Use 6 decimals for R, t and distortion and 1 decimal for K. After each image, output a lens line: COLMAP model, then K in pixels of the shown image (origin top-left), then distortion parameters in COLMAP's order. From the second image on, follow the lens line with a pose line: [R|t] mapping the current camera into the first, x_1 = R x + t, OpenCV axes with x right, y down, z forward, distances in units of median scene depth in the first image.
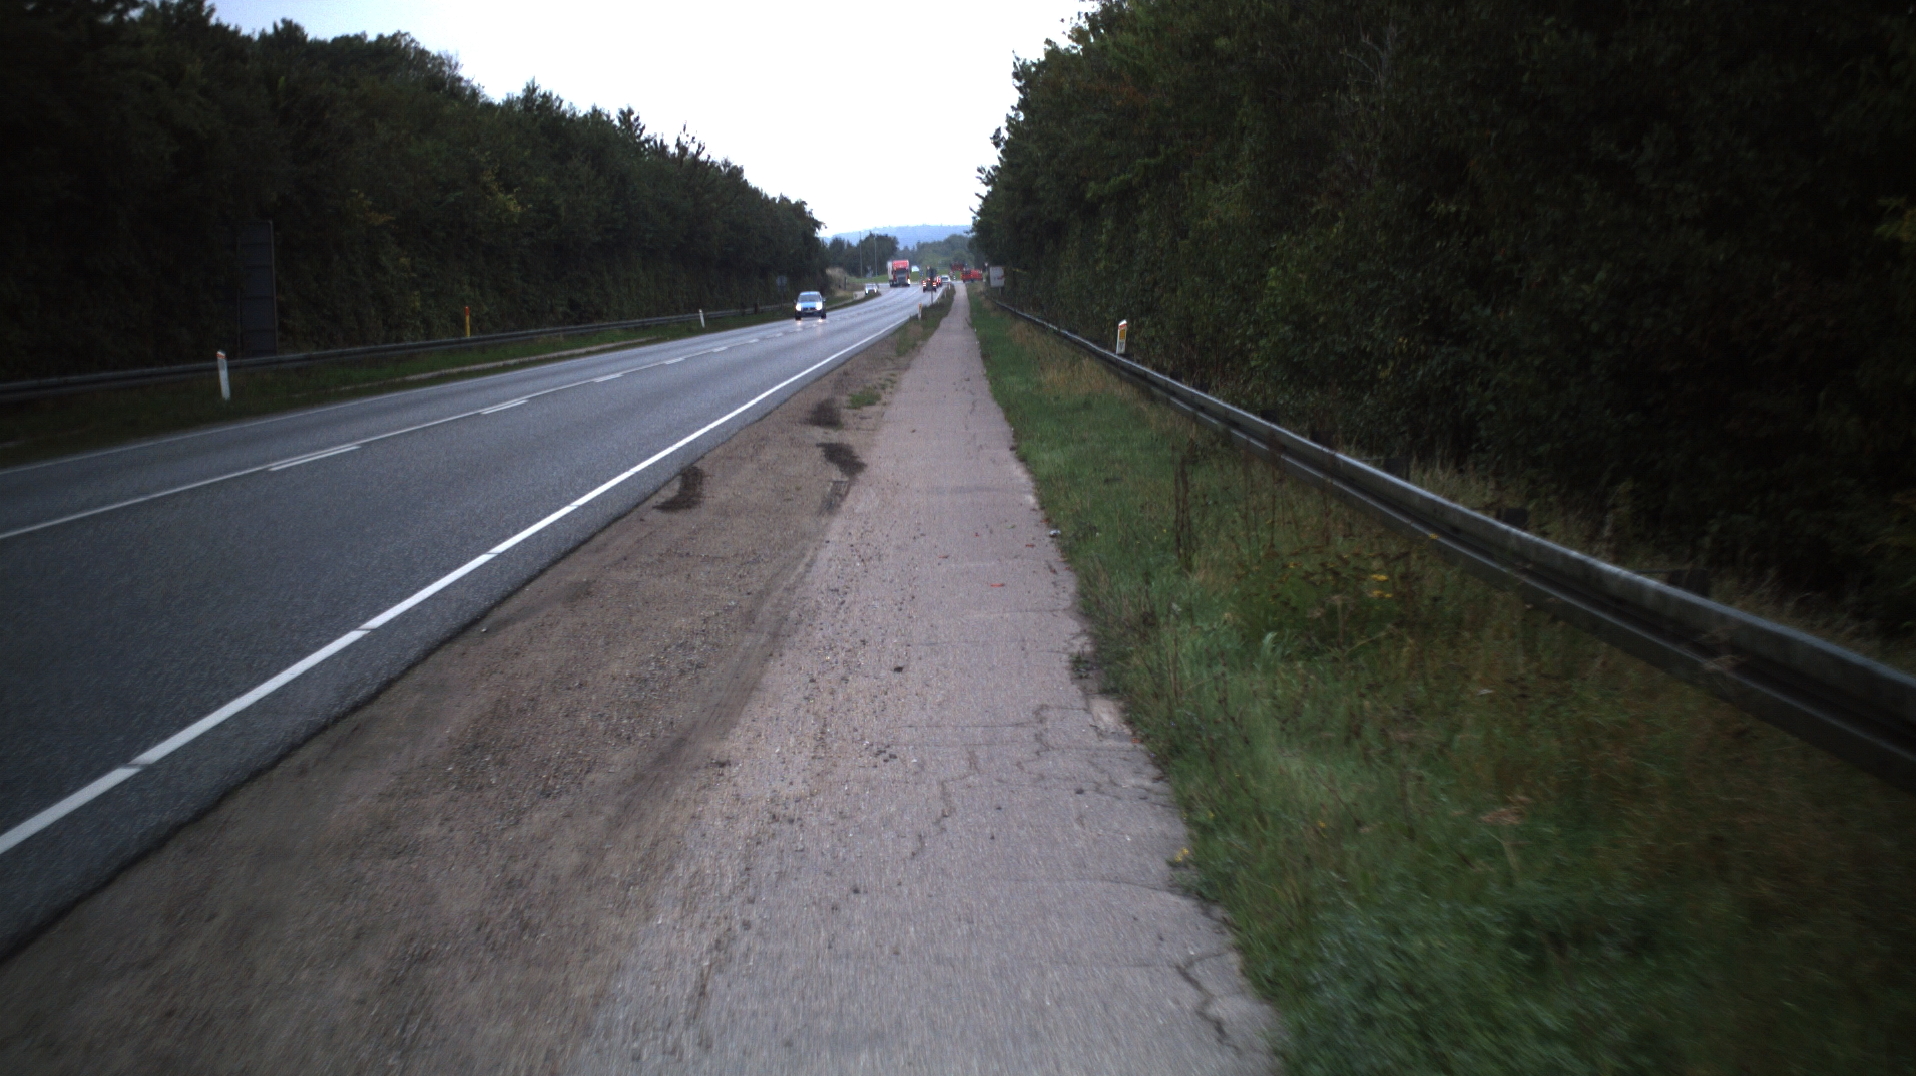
lens RADIAL K [[3490.4, 0, 958.0], [0, 3490.4, 538.0], [0, 0, 1]] dist [-0.283555, 0.018107]
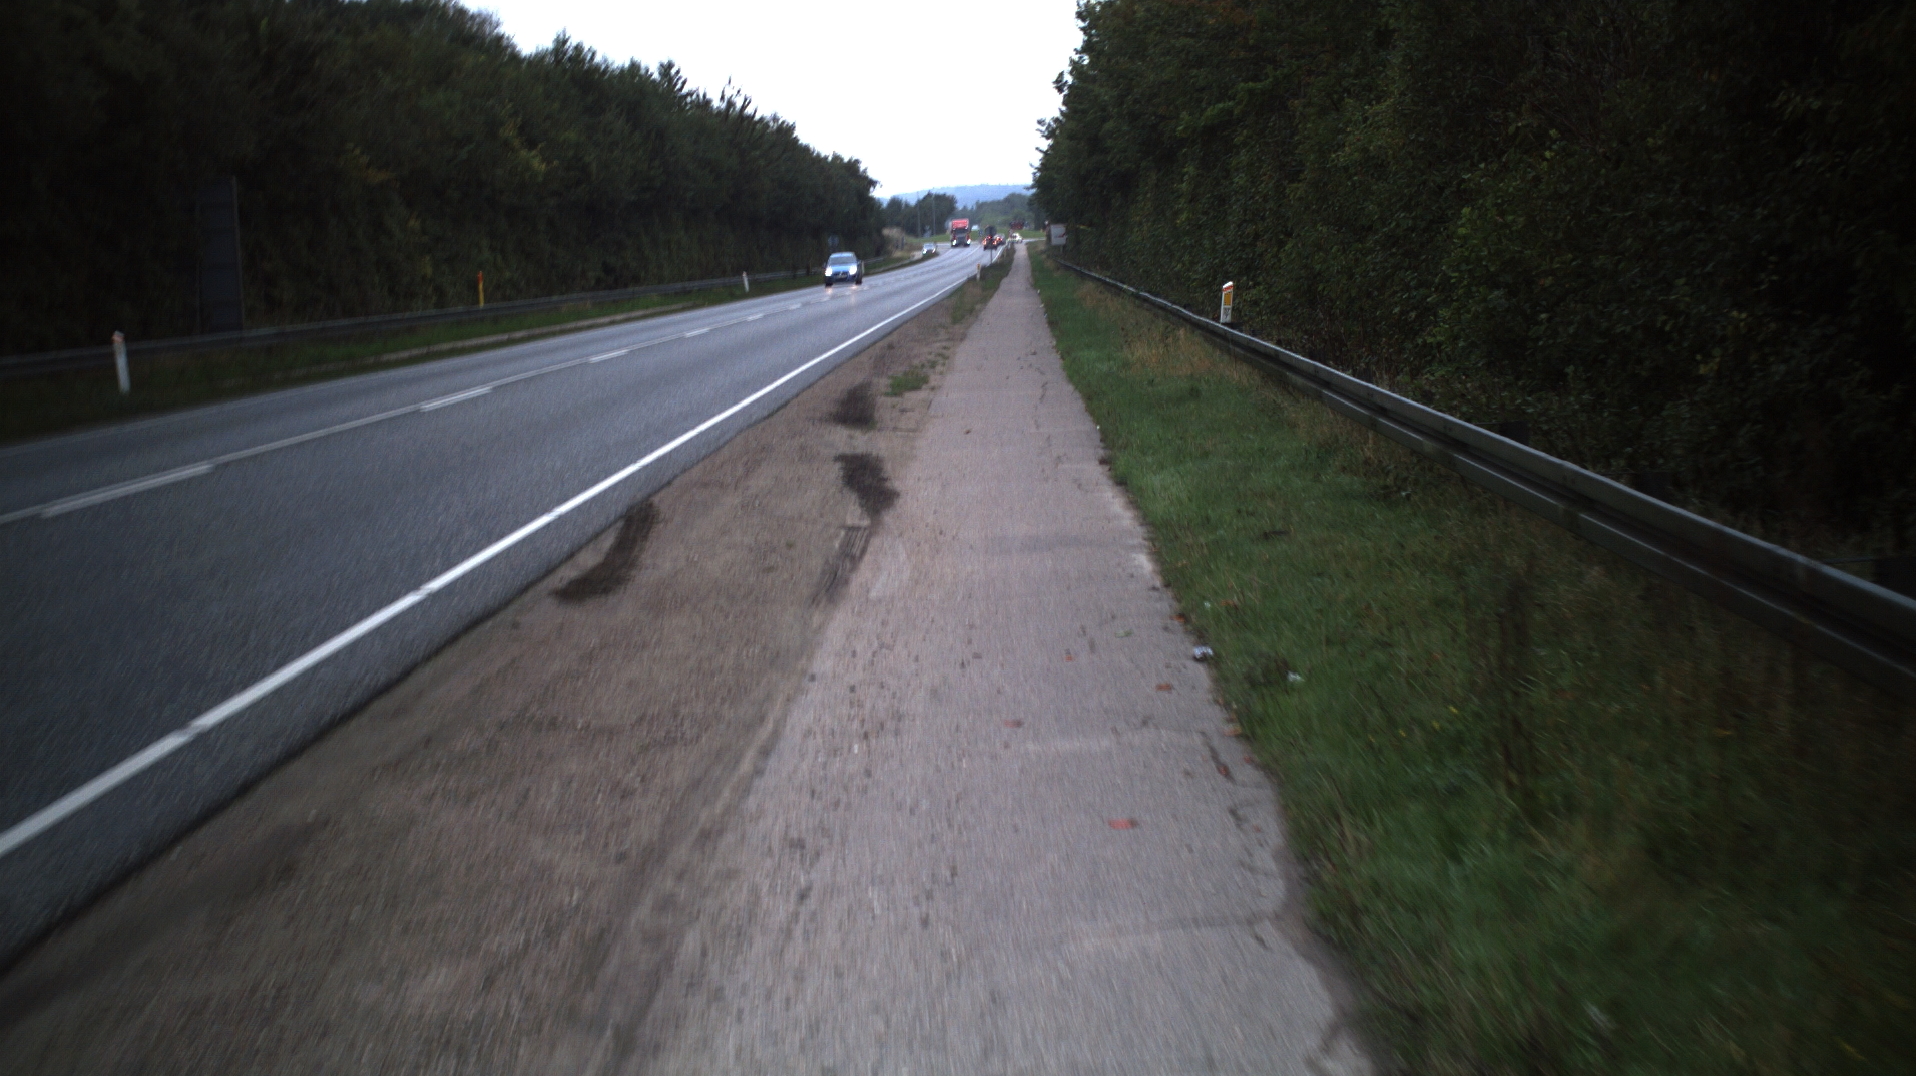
lens RADIAL K [[3490.4, 0, 958.0], [0, 3490.4, 538.0], [0, 0, 1]] dist [-0.283555, 0.018107]
pose [[0.999781, -0.010726, -0.017992, -0.001072], [0.010932, 0.999875, 0.011433, -0.011750], [0.017867, -0.011627, 0.999773, 0.175260]]
